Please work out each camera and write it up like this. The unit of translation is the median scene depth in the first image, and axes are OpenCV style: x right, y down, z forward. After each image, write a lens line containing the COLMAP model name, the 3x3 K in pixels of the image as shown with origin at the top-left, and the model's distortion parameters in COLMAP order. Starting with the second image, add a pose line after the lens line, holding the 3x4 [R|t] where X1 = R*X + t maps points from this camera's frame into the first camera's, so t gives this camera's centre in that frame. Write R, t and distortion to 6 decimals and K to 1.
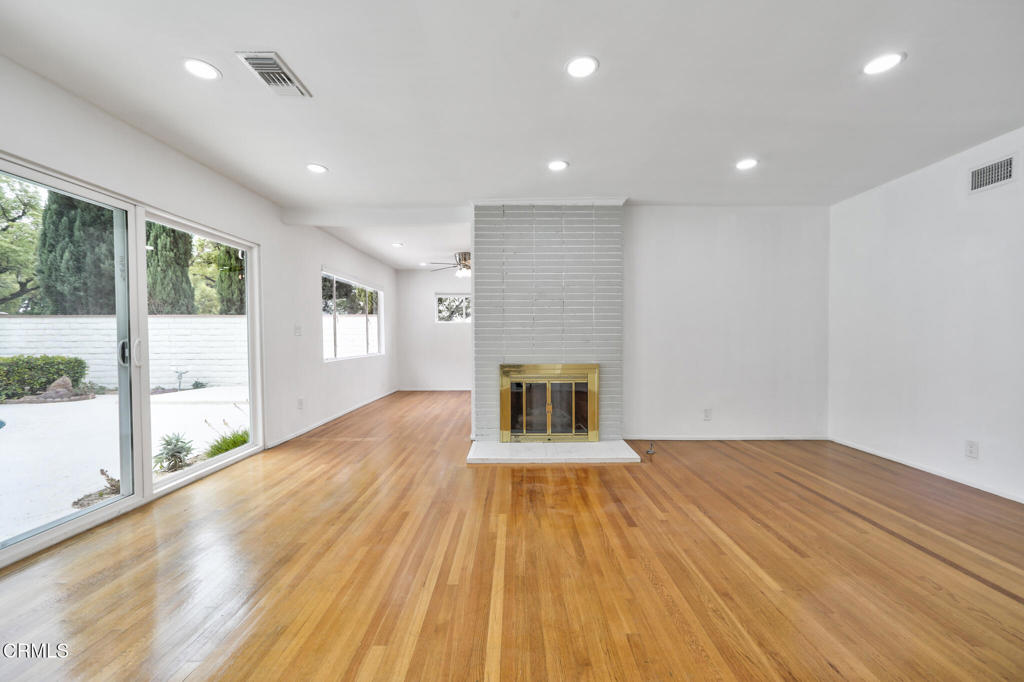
lens RADIAL K [[397.1, 0, 513.2], [0, 397.1, 342.1], [0, 0, 1]] dist [-0.005161, 0.002922]
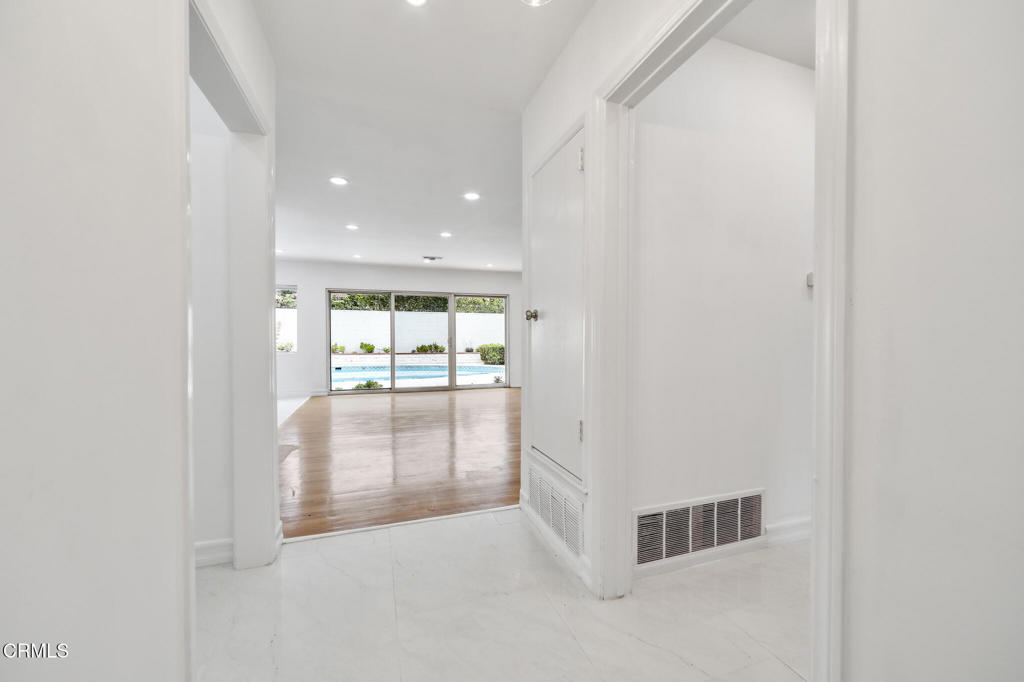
lens RADIAL K [[398.8, 0, 511.7], [0, 398.8, 343.5], [0, 0, 1]] dist [0.001014, 0.000534]
pose [[0.327396, 0.018155, -0.944713, 1.441017], [-0.013242, 0.999805, 0.014625, -0.003879], [0.944794, 0.007721, 0.327573, 0.275842]]
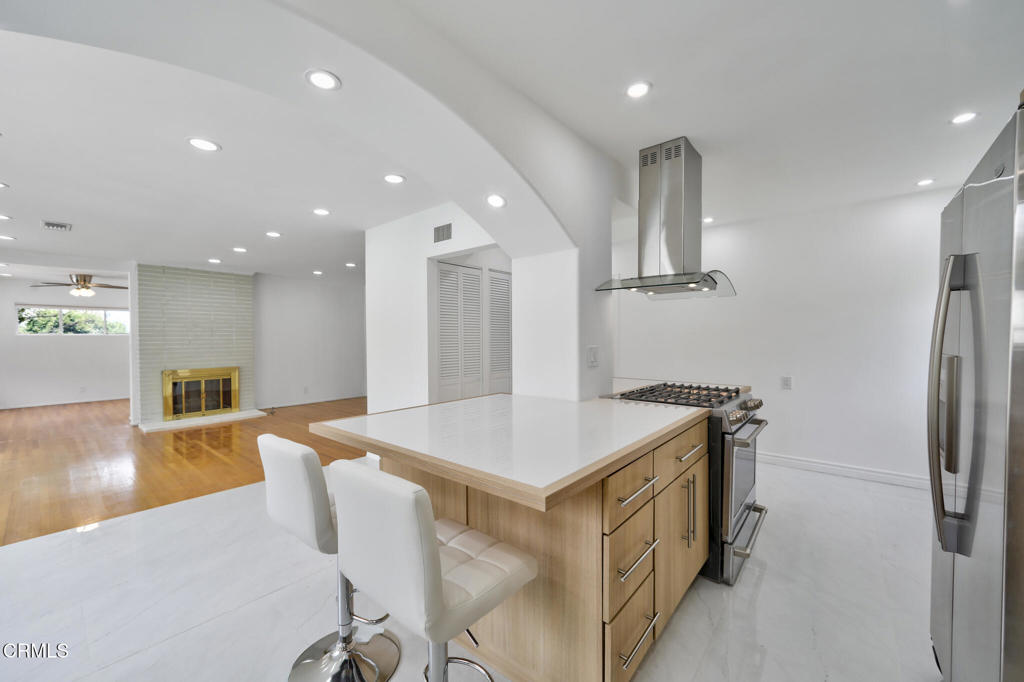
lens RADIAL K [[398.8, 0, 511.7], [0, 398.8, 343.5], [0, 0, 1]] dist [0.001014, 0.000534]
pose [[0.642449, -0.013472, 0.766210, -0.345371], [0.014499, 0.999880, 0.005424, -0.036996], [-0.766191, 0.007625, 0.642568, -1.013294]]
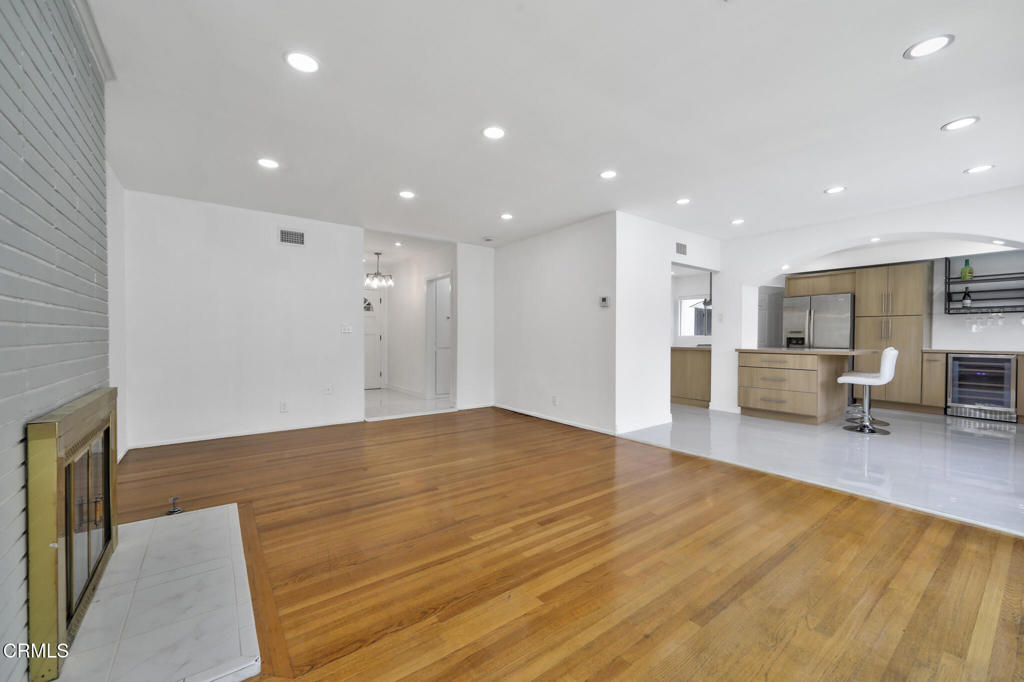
lens RADIAL K [[403.5, 0, 512.4], [0, 403.5, 343.3], [0, 0, 1]] dist [-0.000619, 0.000430]
pose [[-0.600194, -0.012912, 0.799750, -0.484201], [0.008934, 0.999699, 0.022845, -0.007908], [-0.799805, 0.020857, -0.599898, 0.897638]]
